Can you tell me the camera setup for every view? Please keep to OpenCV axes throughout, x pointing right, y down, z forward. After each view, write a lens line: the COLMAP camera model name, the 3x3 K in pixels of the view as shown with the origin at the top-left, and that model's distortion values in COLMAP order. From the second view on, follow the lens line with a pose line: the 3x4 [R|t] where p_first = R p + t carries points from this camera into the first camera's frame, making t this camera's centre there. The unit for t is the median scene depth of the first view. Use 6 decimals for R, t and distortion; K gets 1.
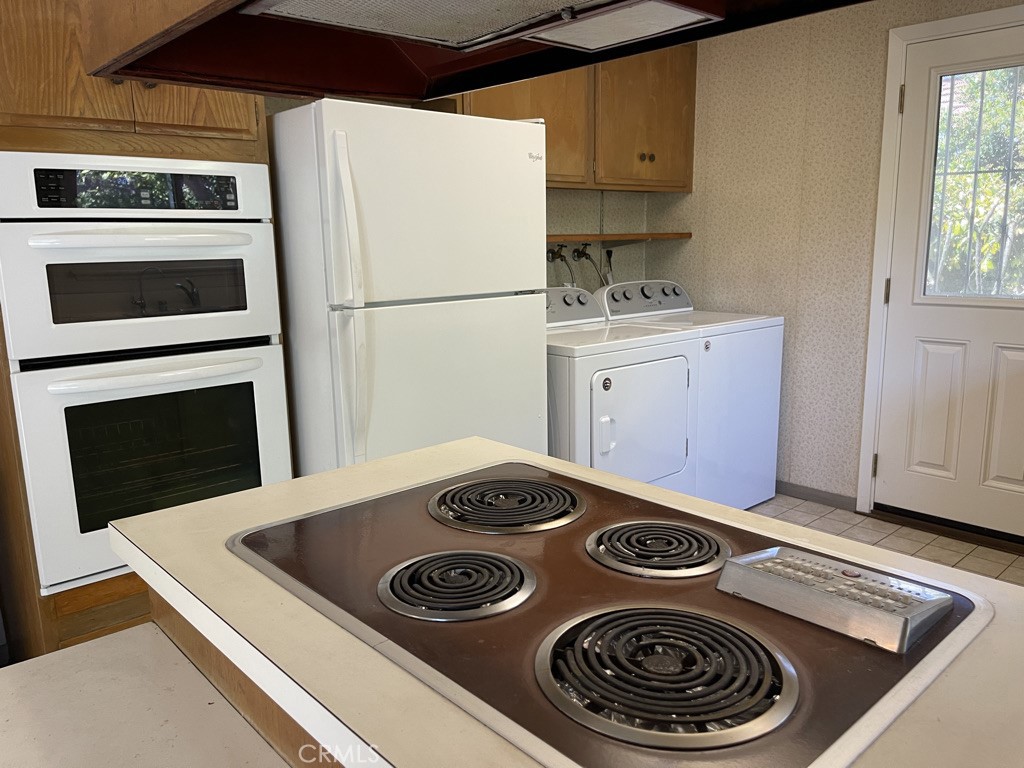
lens RADIAL K [[774.9, 0, 516.9], [0, 774.9, 380.3], [0, 0, 1]] dist [0.059129, -0.083613]
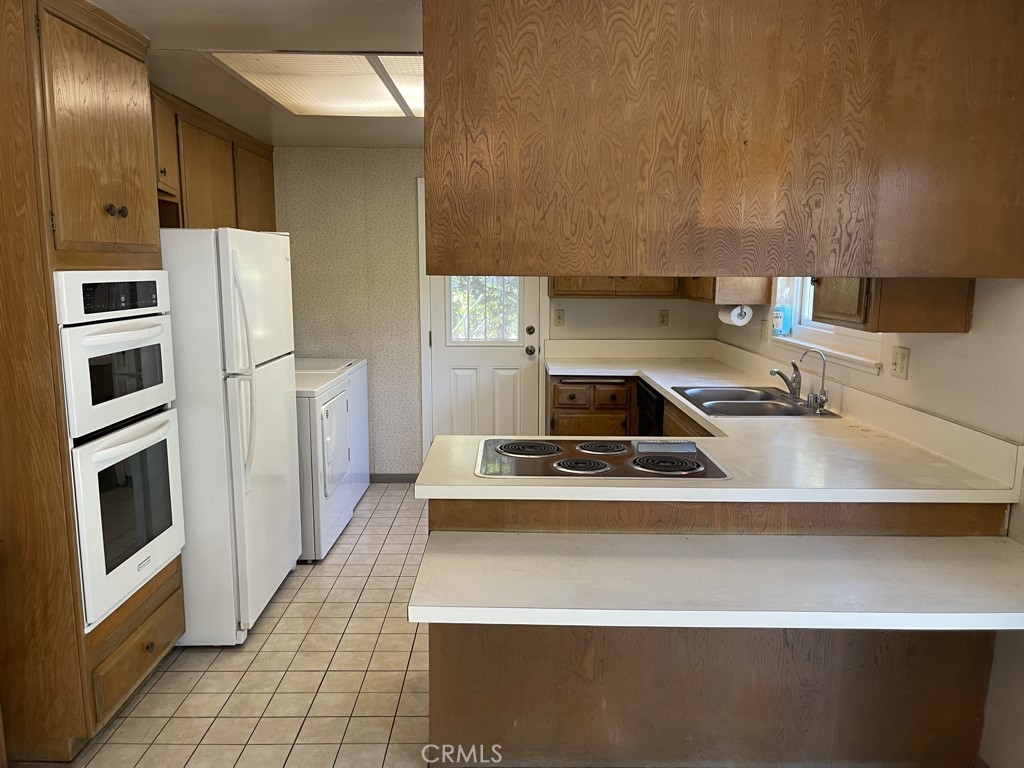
lens RADIAL K [[774.9, 0, 514.9], [0, 774.9, 393.1], [0, 0, 1]] dist [0.059129, -0.083613]
pose [[0.667098, -0.099350, 0.738316, -0.910164], [0.119868, 0.992469, 0.025244, -0.037593], [-0.735263, 0.071660, 0.673983, -0.282501]]
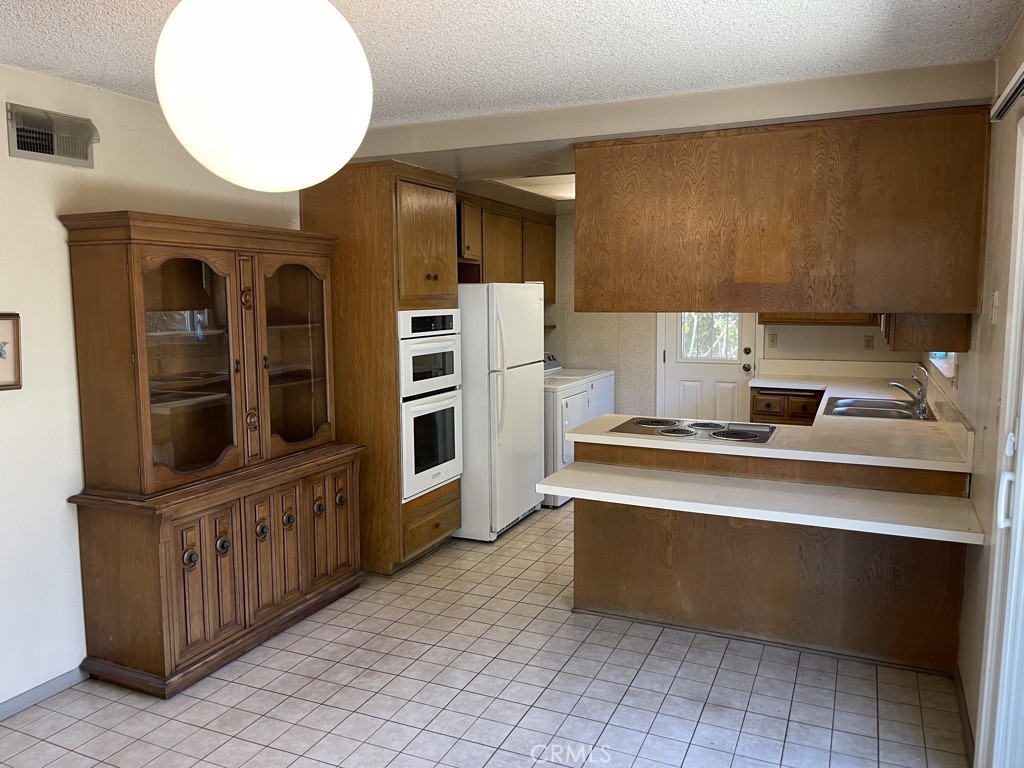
lens RADIAL K [[774.9, 0, 511.5], [0, 774.9, 378.5], [0, 0, 1]] dist [0.059129, -0.083613]
pose [[0.918371, -0.033394, 0.394308, -1.059194], [0.064526, 0.995734, -0.065956, 0.076717], [-0.390423, 0.086015, 0.916609, -1.057941]]
